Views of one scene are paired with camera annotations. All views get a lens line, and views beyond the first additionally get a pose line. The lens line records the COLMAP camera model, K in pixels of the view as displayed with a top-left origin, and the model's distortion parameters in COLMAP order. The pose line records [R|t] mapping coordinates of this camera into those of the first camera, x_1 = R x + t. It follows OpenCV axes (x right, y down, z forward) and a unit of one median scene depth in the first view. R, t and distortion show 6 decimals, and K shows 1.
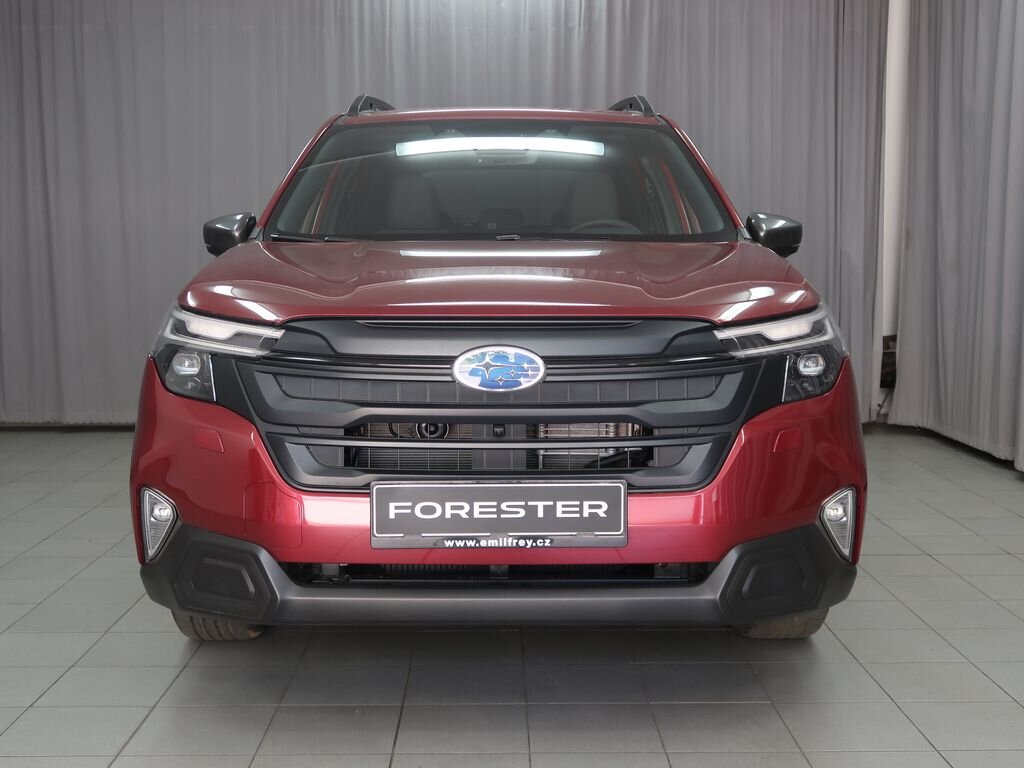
lens RADIAL K [[1261.9, 0, 511.8], [0, 1261.9, 383.2], [0, 0, 1]] dist [-0.004844, 0.000000]
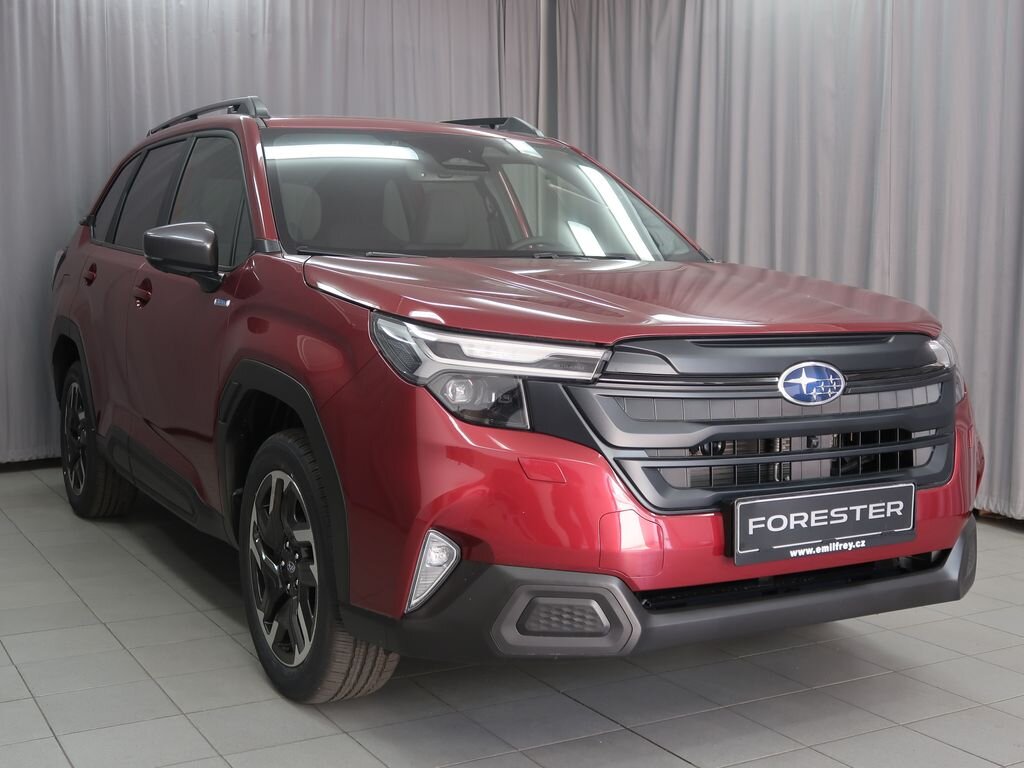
lens RADIAL K [[1261.9, 0, 511.8], [0, 1261.9, 385.9], [0, 0, 1]] dist [-0.004844, 0.000000]
pose [[0.874777, -0.034790, 0.483275, -0.745873], [0.039586, 0.999216, 0.000278, -0.019664], [-0.482906, 0.018888, 0.875468, 0.203478]]
